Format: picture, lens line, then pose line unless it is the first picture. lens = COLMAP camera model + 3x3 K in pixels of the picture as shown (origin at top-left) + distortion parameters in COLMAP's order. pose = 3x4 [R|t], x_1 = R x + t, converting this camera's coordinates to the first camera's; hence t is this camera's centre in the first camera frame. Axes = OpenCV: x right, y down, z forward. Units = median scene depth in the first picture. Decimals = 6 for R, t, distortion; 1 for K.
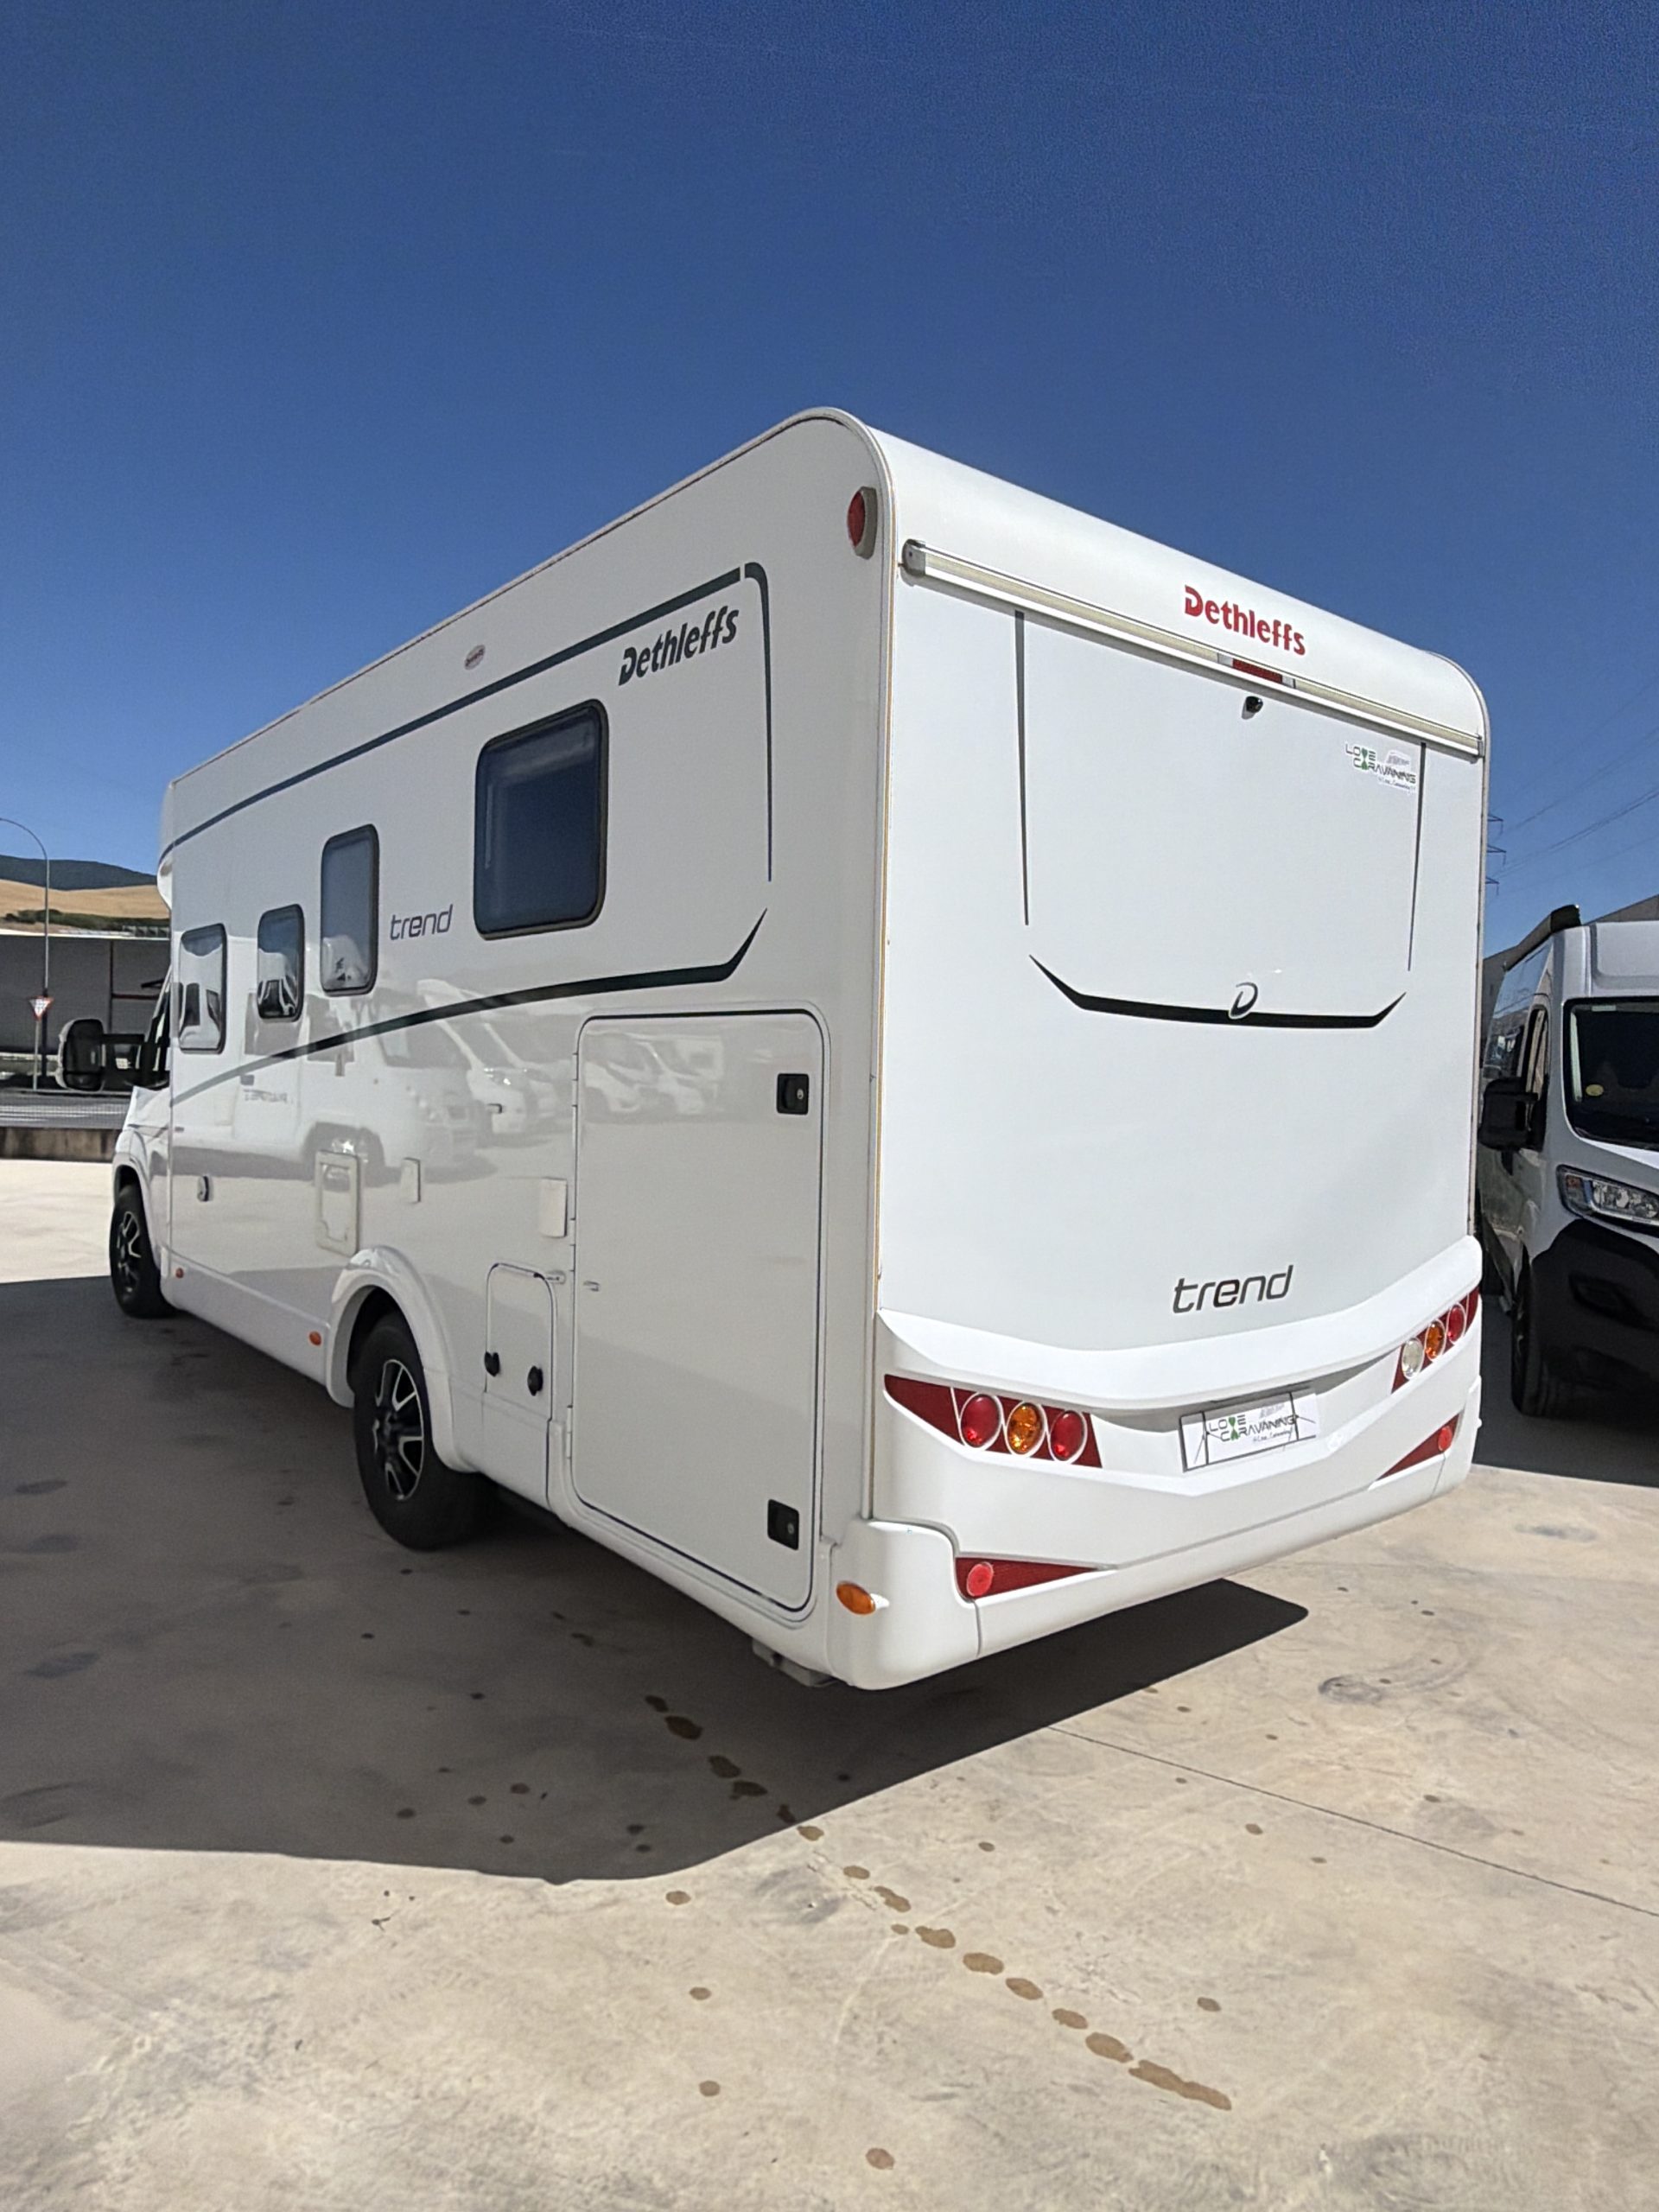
lens RADIAL K [[1378.9, 0, 829.9], [0, 1378.9, 1108.2], [0, 0, 1]] dist [-0.001277, -0.000341]
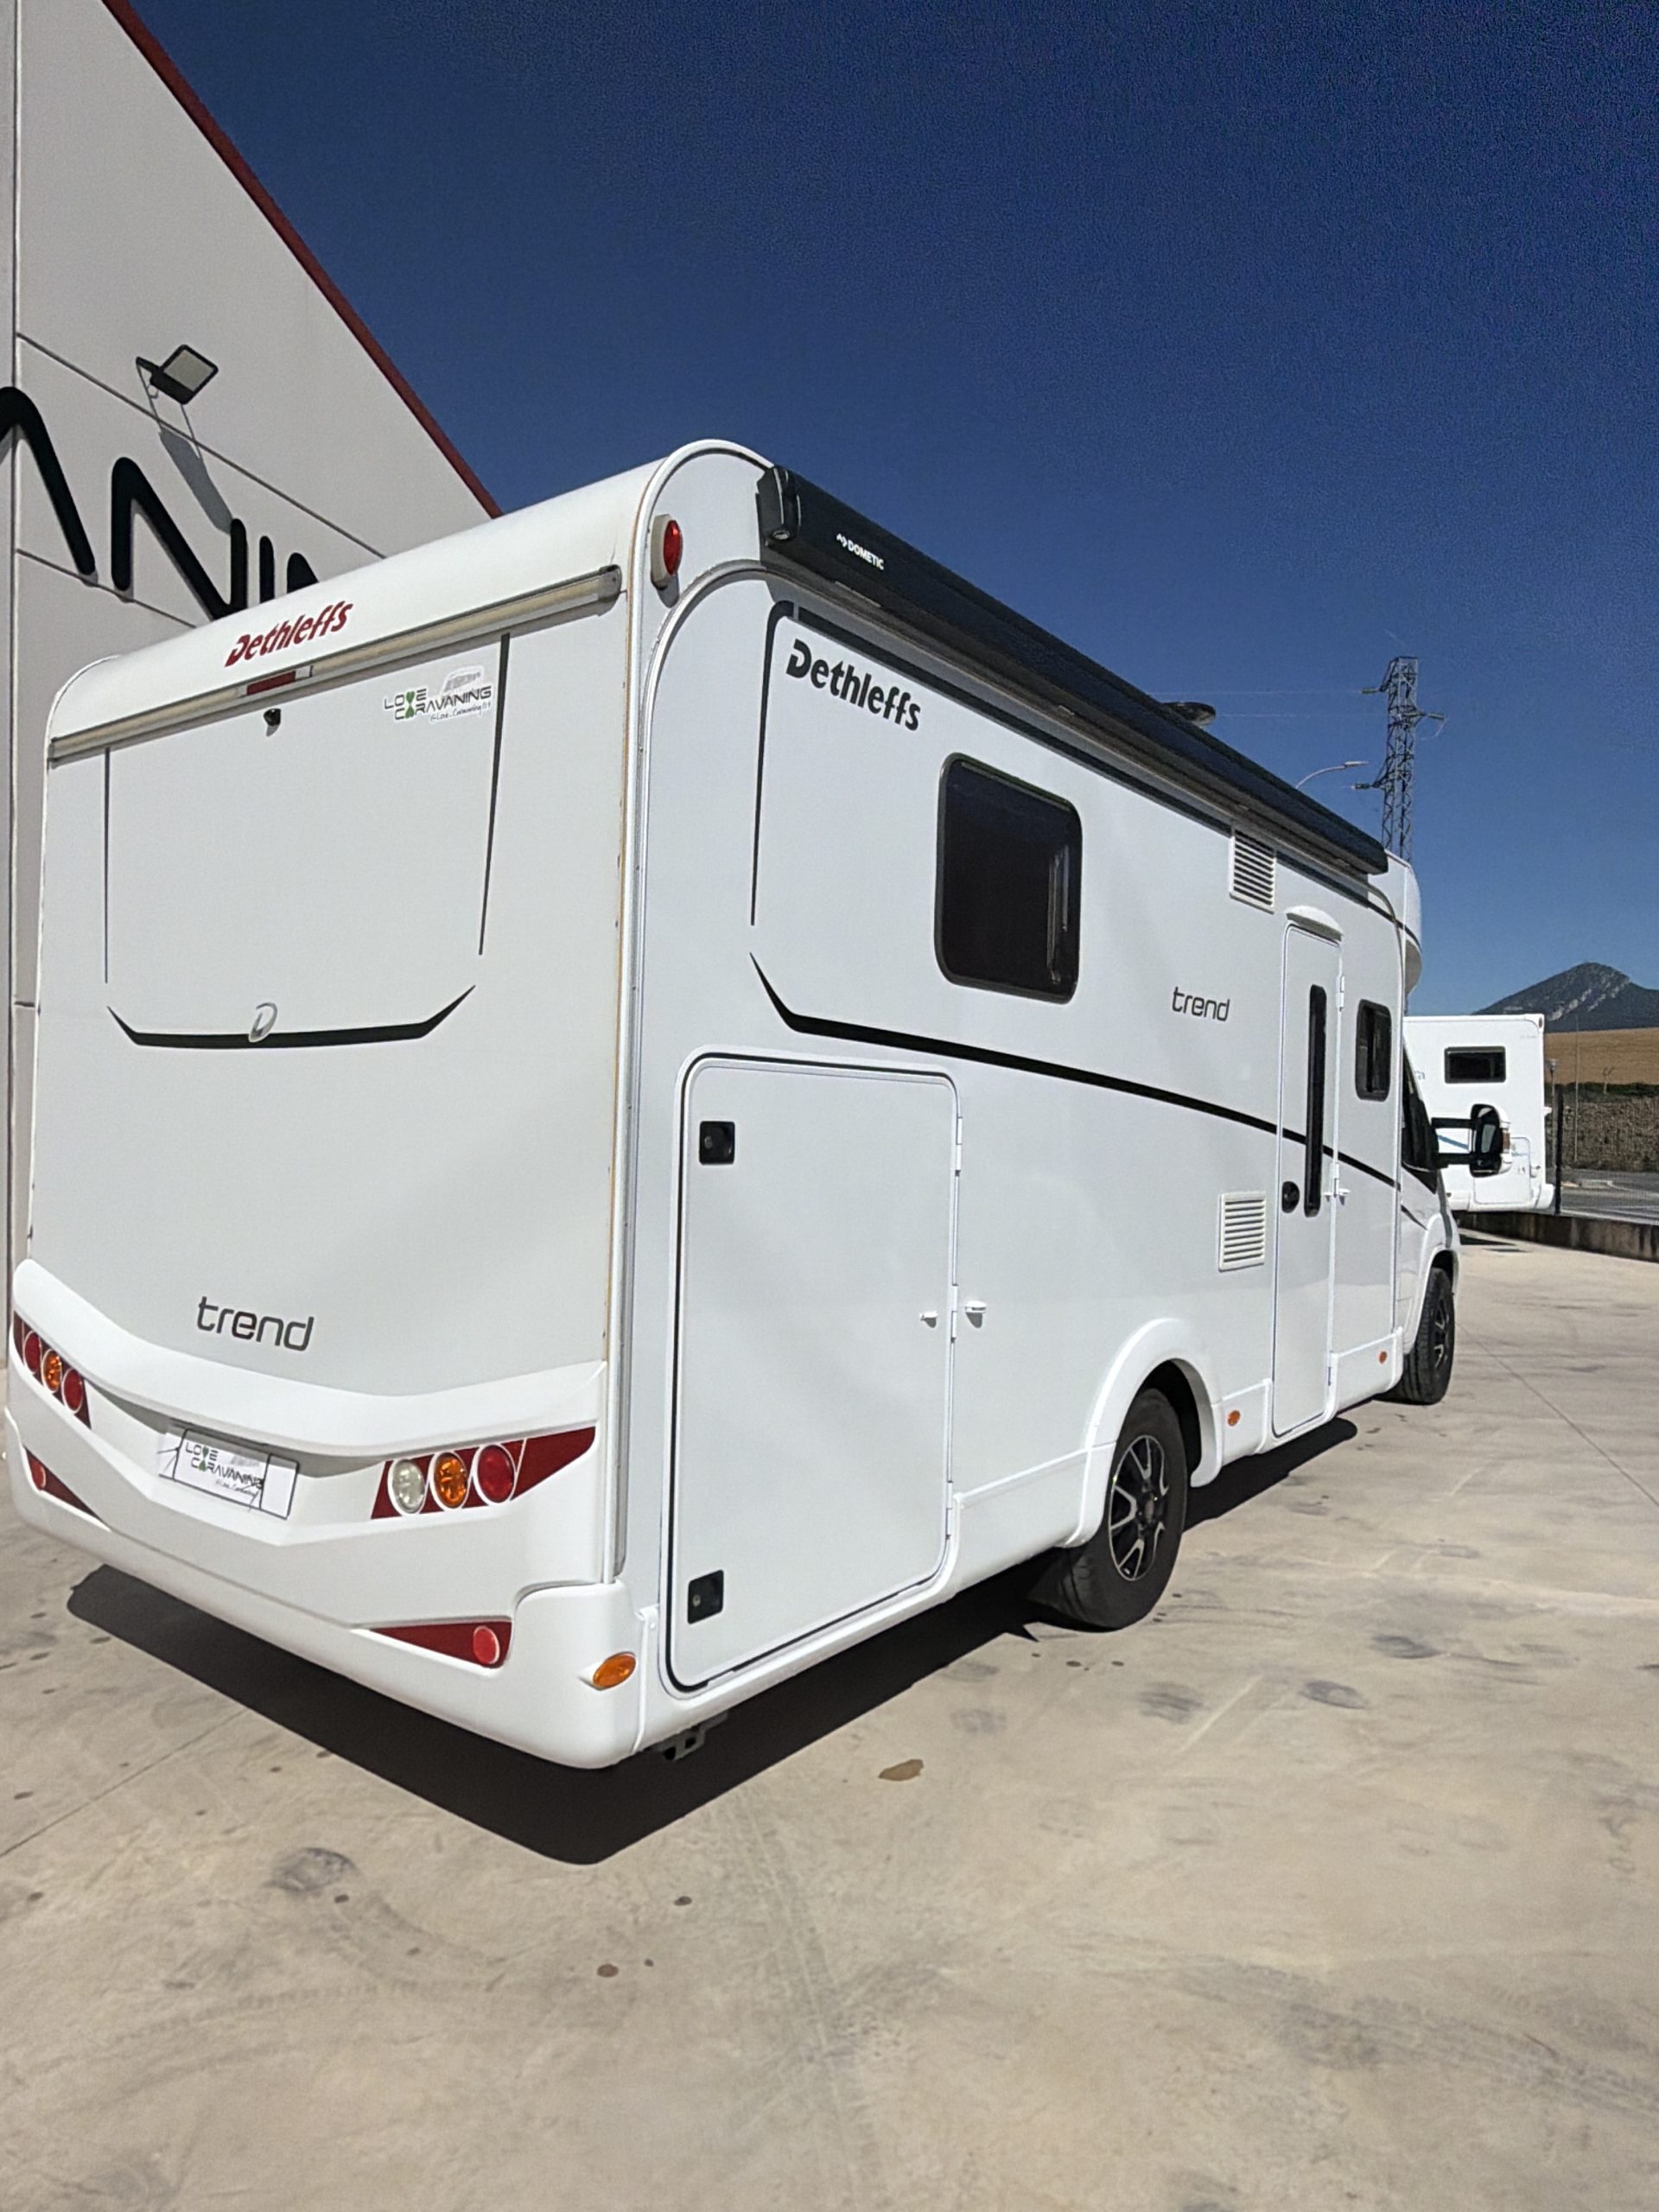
lens RADIAL K [[1387.2, 0, 830.2], [0, 1387.2, 1104.3], [0, 0, 1]] dist [-0.000327, 0.000863]
pose [[0.248511, -0.024705, -0.968314, 1.349192], [-0.049044, 0.998072, -0.038051, -0.003552], [0.967387, 0.056946, 0.246820, 1.160420]]
